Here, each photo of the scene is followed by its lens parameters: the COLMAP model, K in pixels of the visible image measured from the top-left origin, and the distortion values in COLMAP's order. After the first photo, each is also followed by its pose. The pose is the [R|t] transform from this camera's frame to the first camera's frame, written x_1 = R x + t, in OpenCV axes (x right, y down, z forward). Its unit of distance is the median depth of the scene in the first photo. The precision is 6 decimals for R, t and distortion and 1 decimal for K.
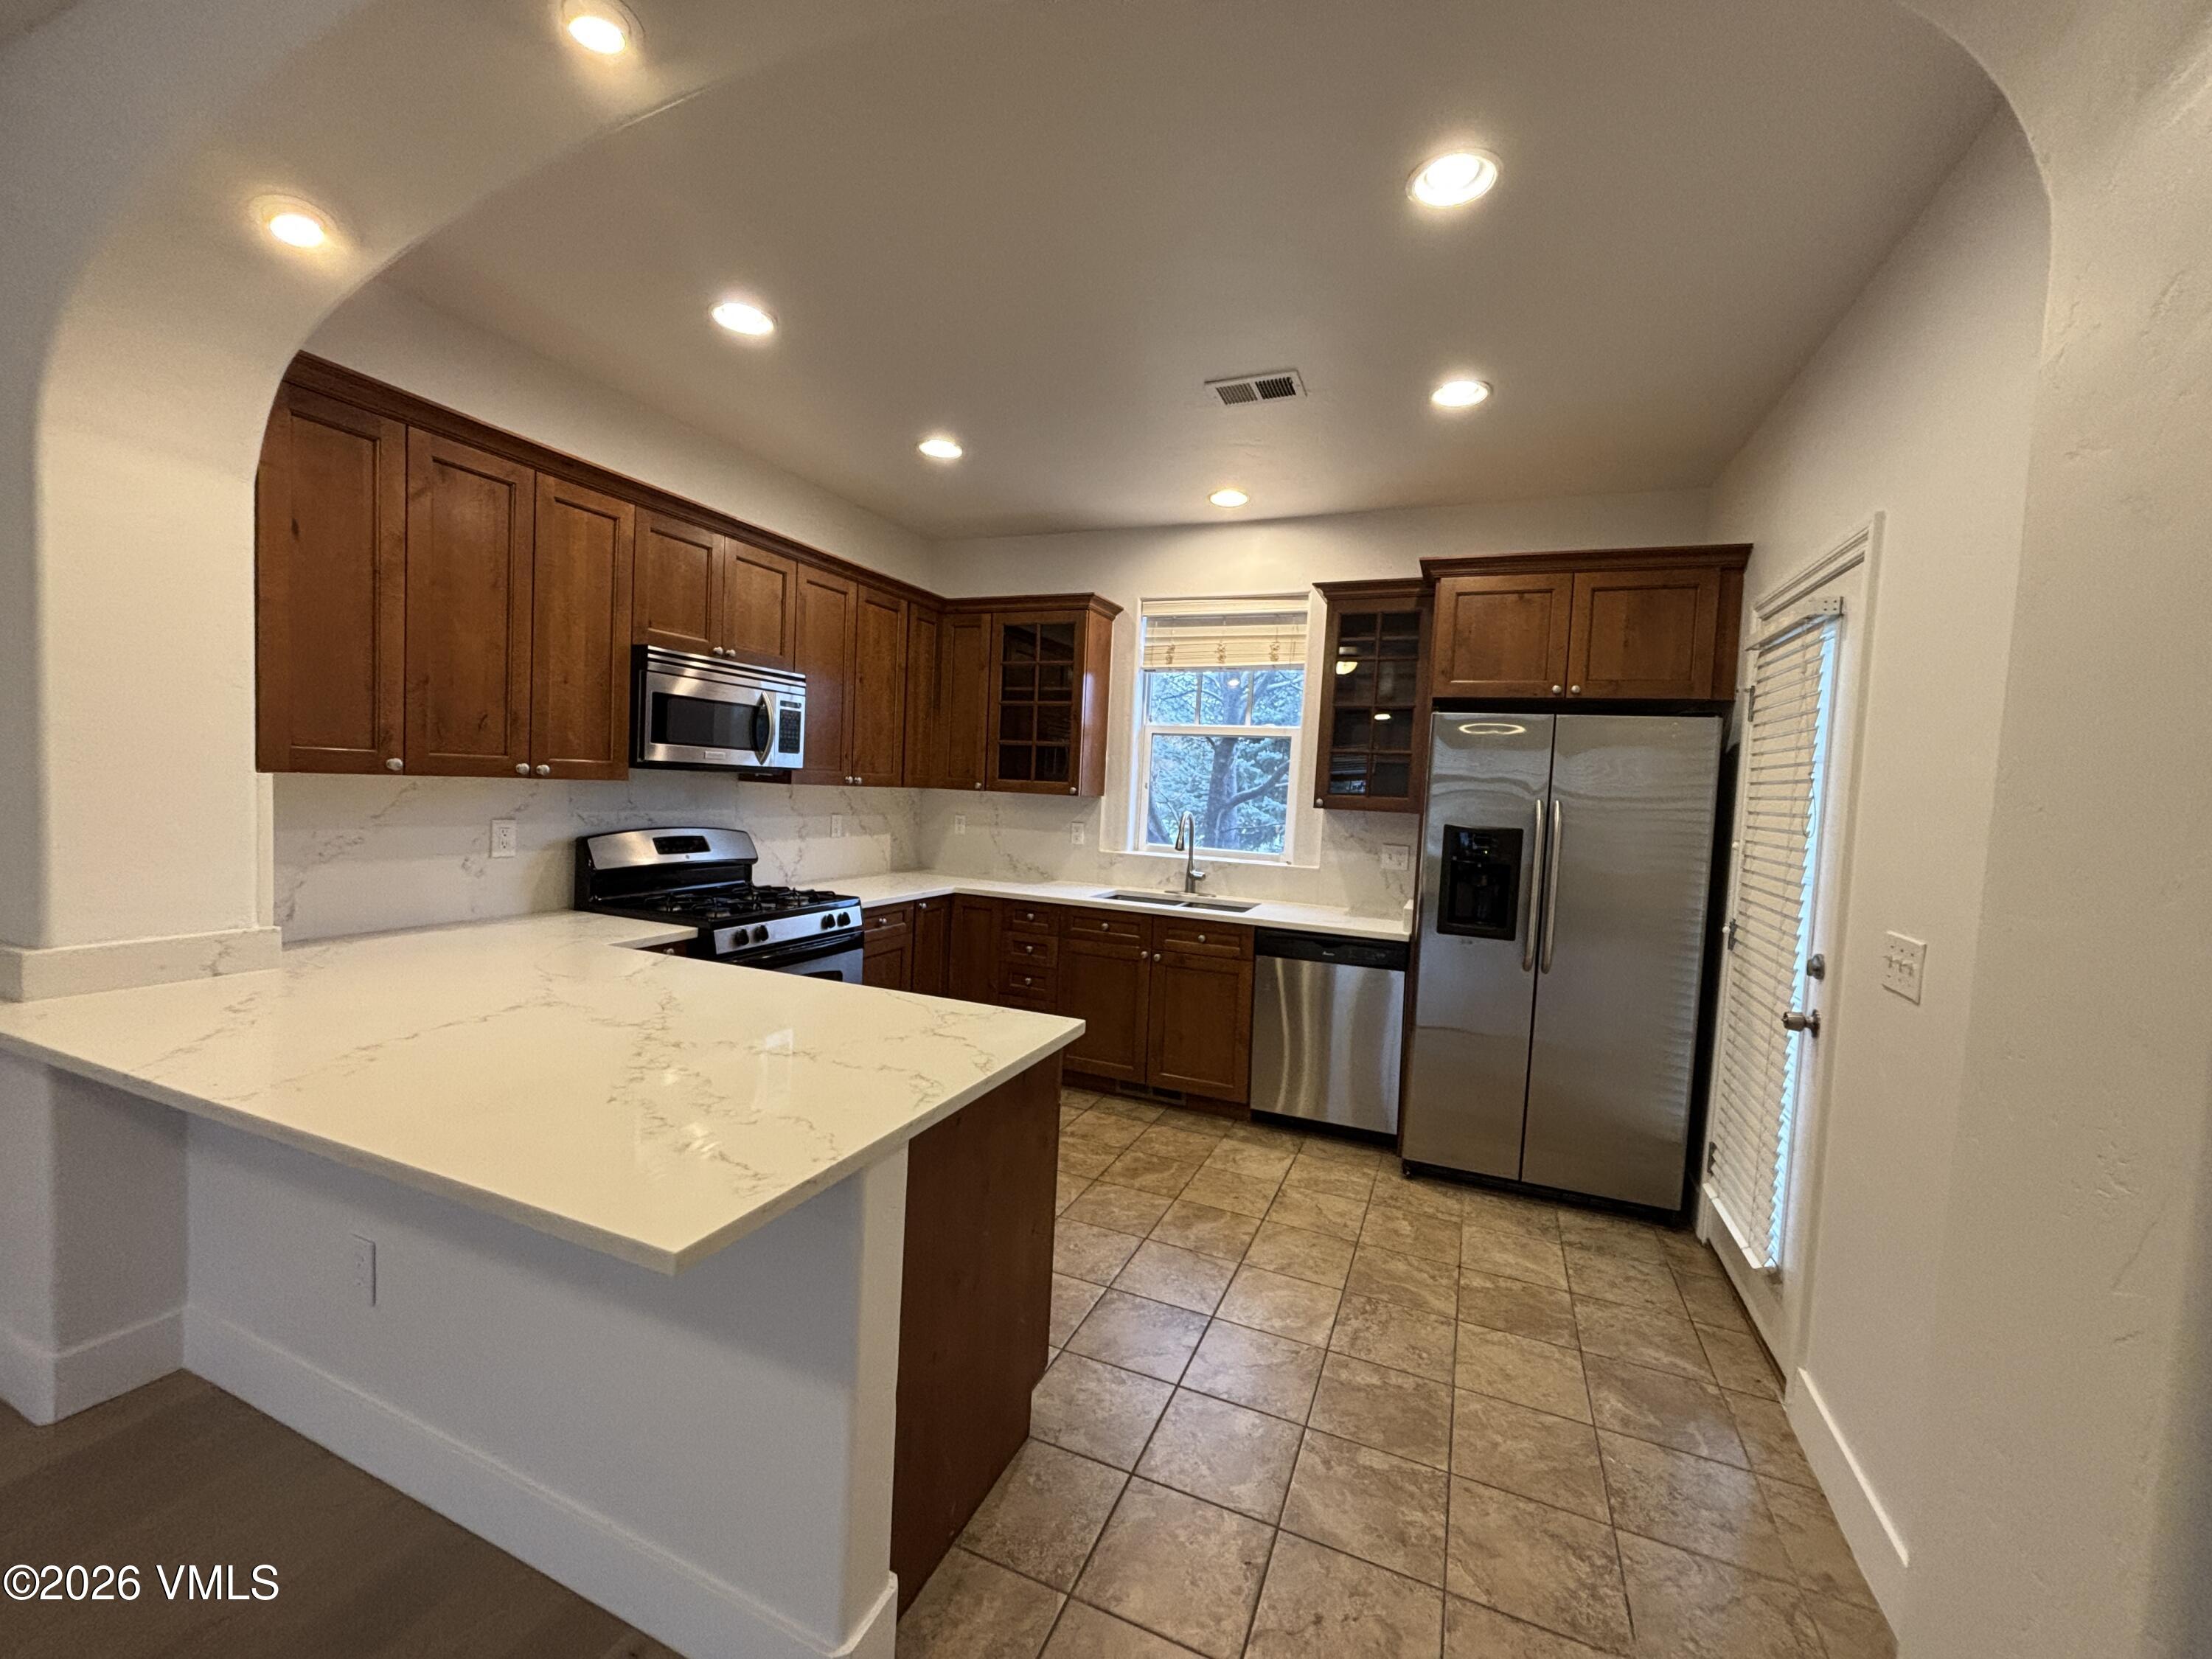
lens RADIAL K [[888.9, 0, 1089.6], [0, 888.9, 830.1], [0, 0, 1]] dist [-0.001894, 0.002176]
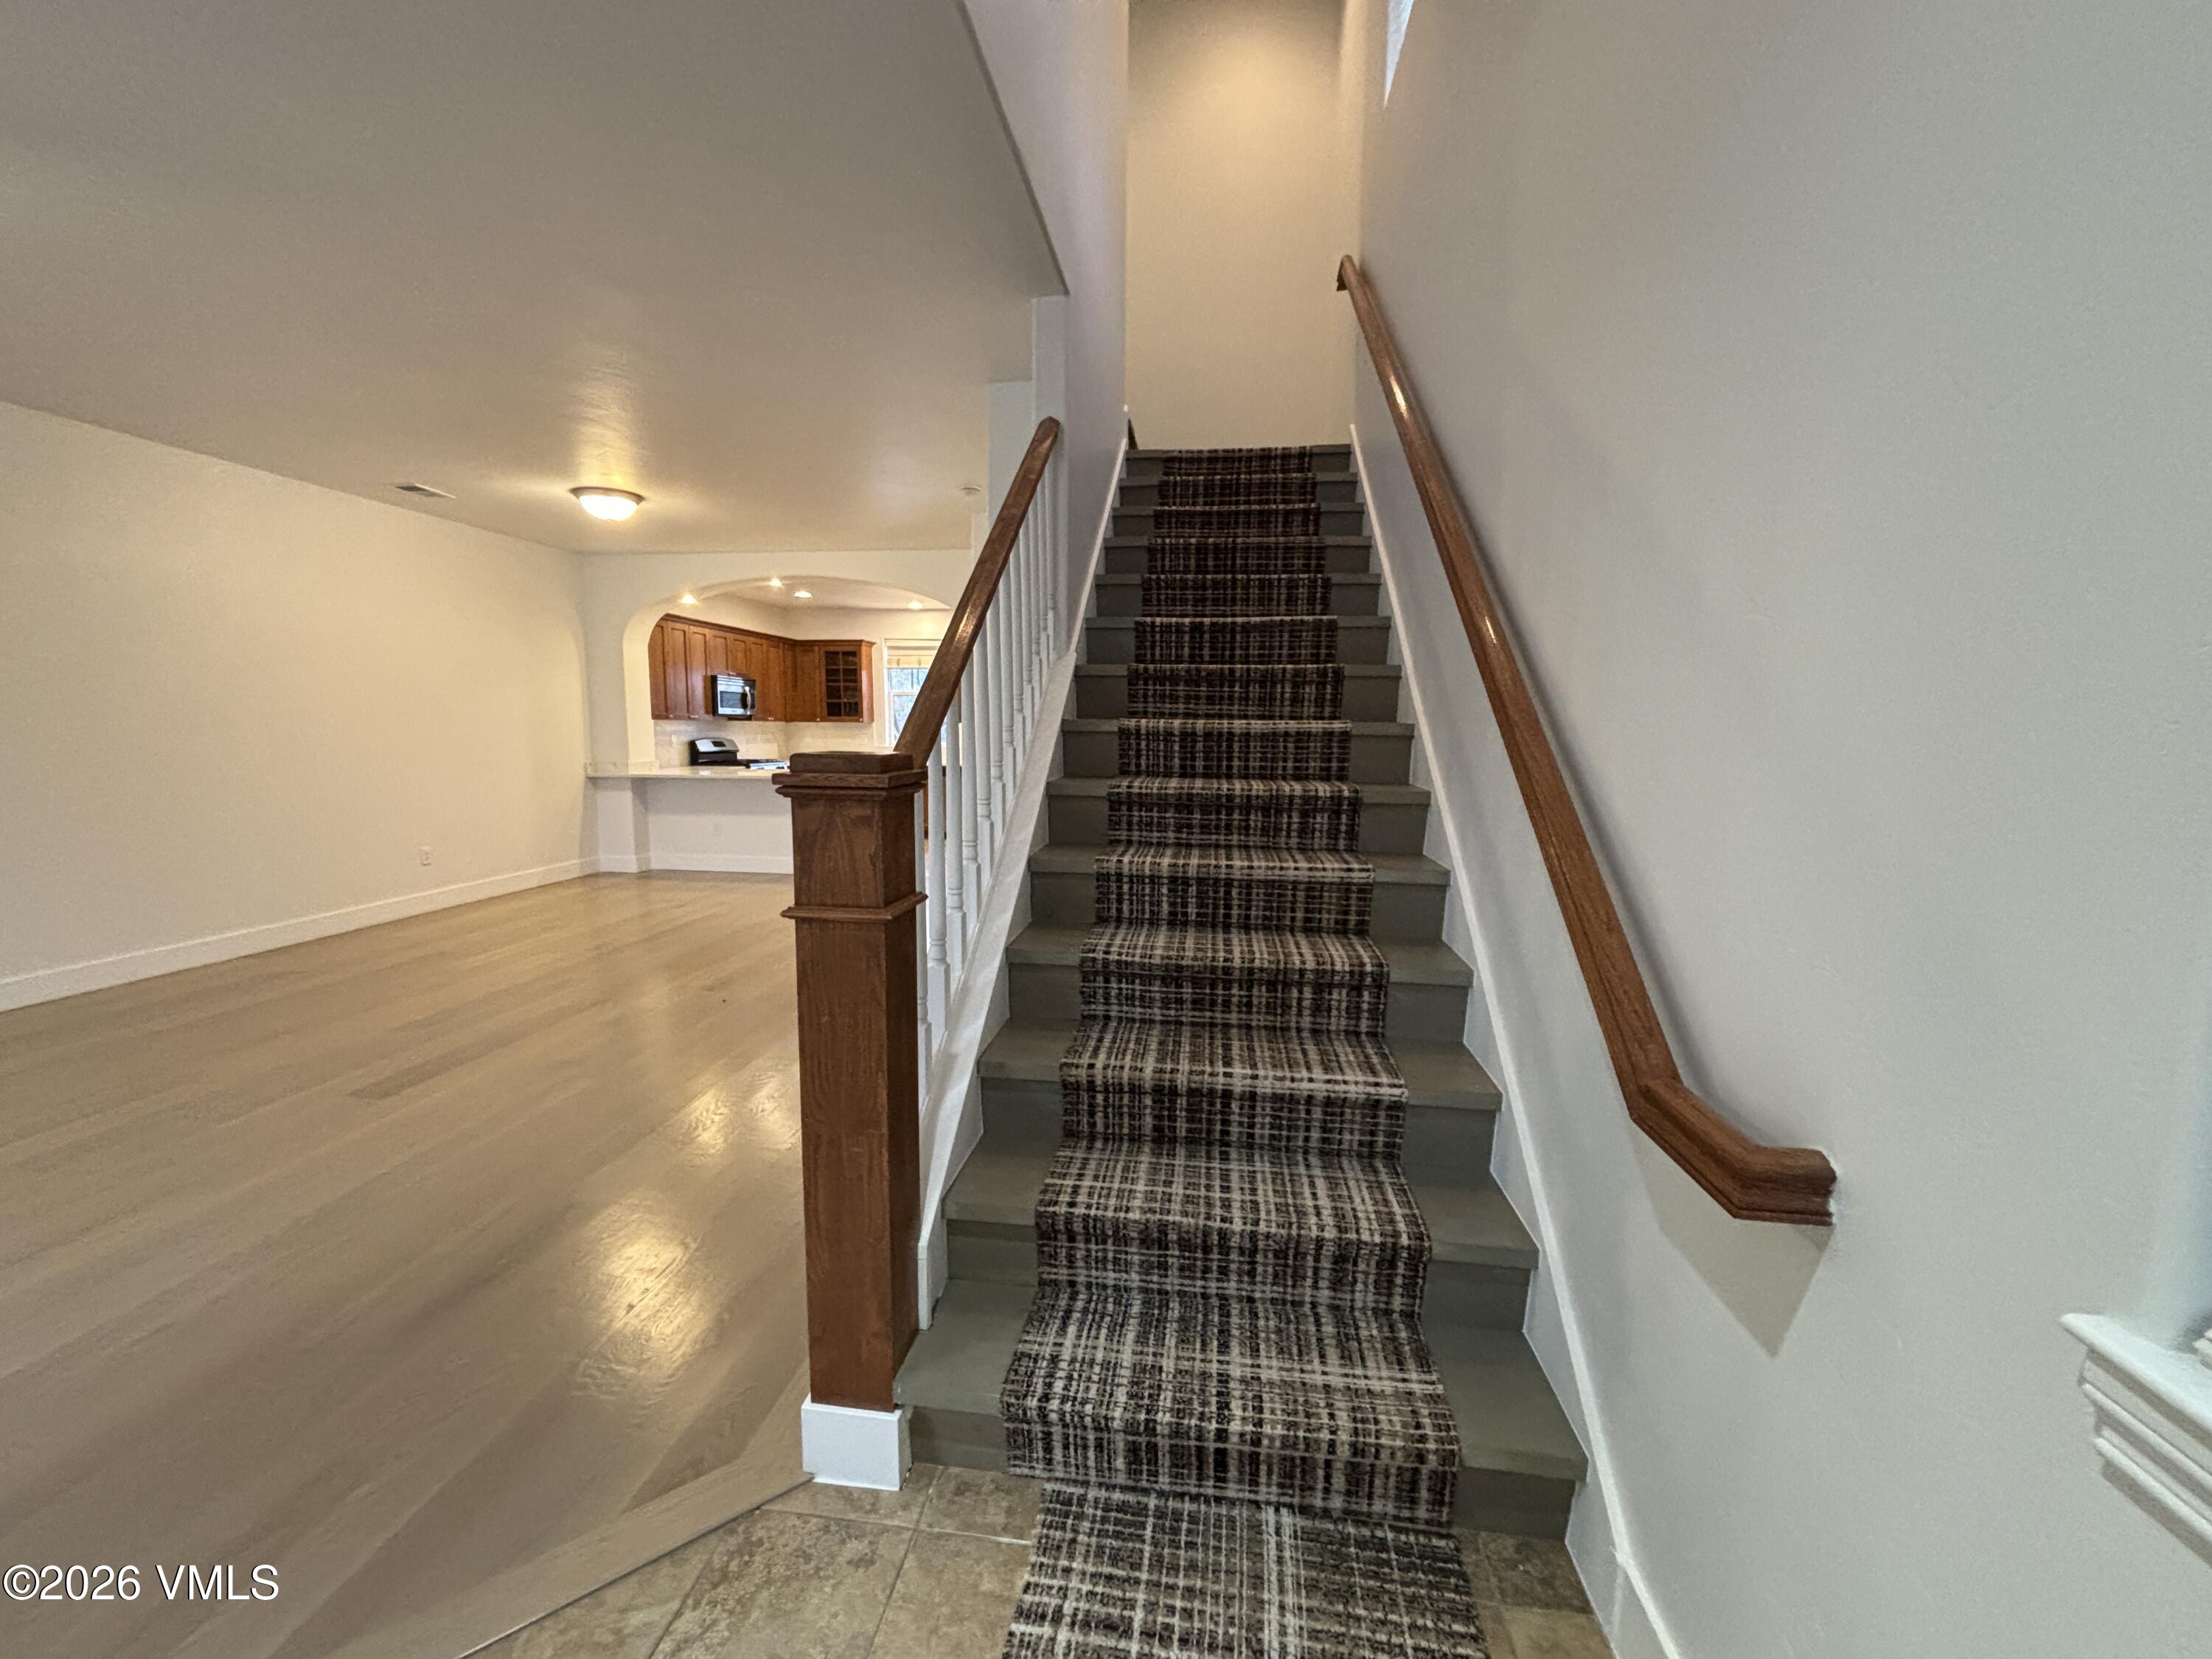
lens RADIAL K [[888.9, 0, 1100.1], [0, 888.9, 830.7], [0, 0, 1]] dist [-0.001894, 0.002176]
pose [[0.962417, -0.067937, 0.262941, -0.058958], [0.048550, 0.995648, 0.079546, 0.118585], [-0.267201, -0.063791, 0.961527, -1.909237]]
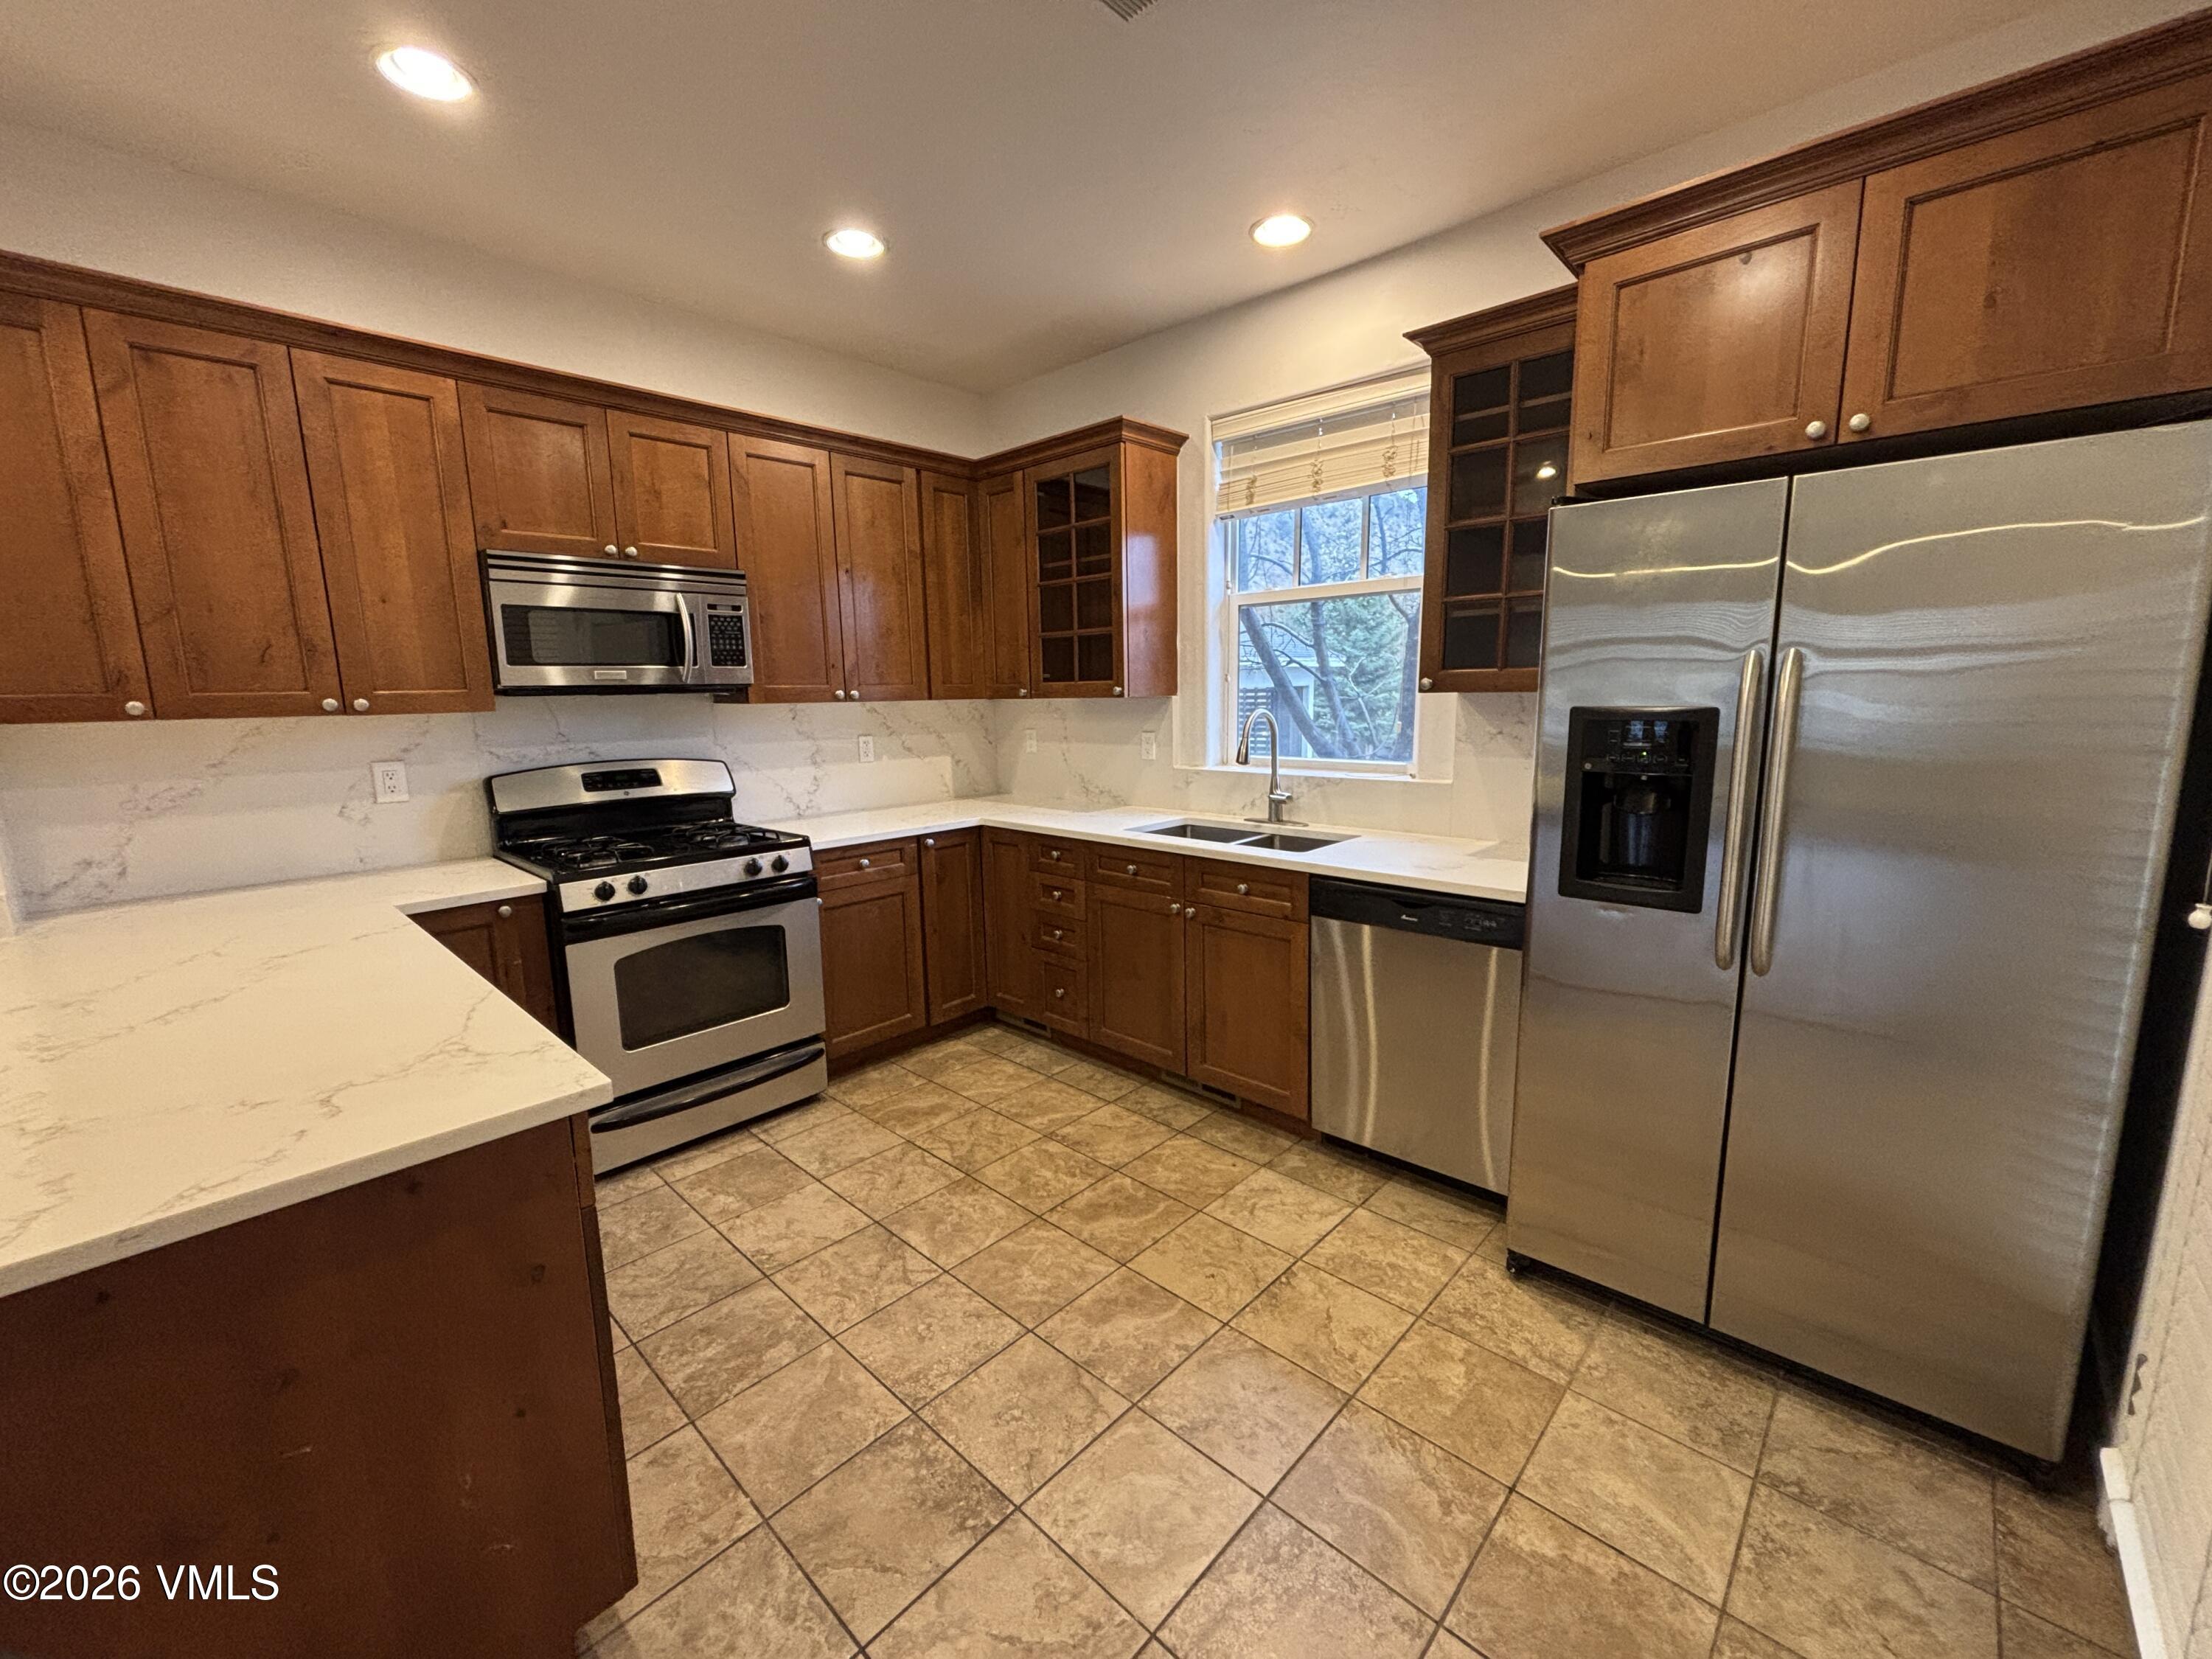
lens RADIAL K [[888.9, 0, 1092.2], [0, 888.9, 828.4], [0, 0, 1]] dist [-0.001894, 0.002176]
pose [[0.936738, -0.009995, -0.349890, 0.281360], [0.044481, 0.994887, 0.090666, 0.004879], [0.347195, -0.100494, 0.932393, 0.320804]]
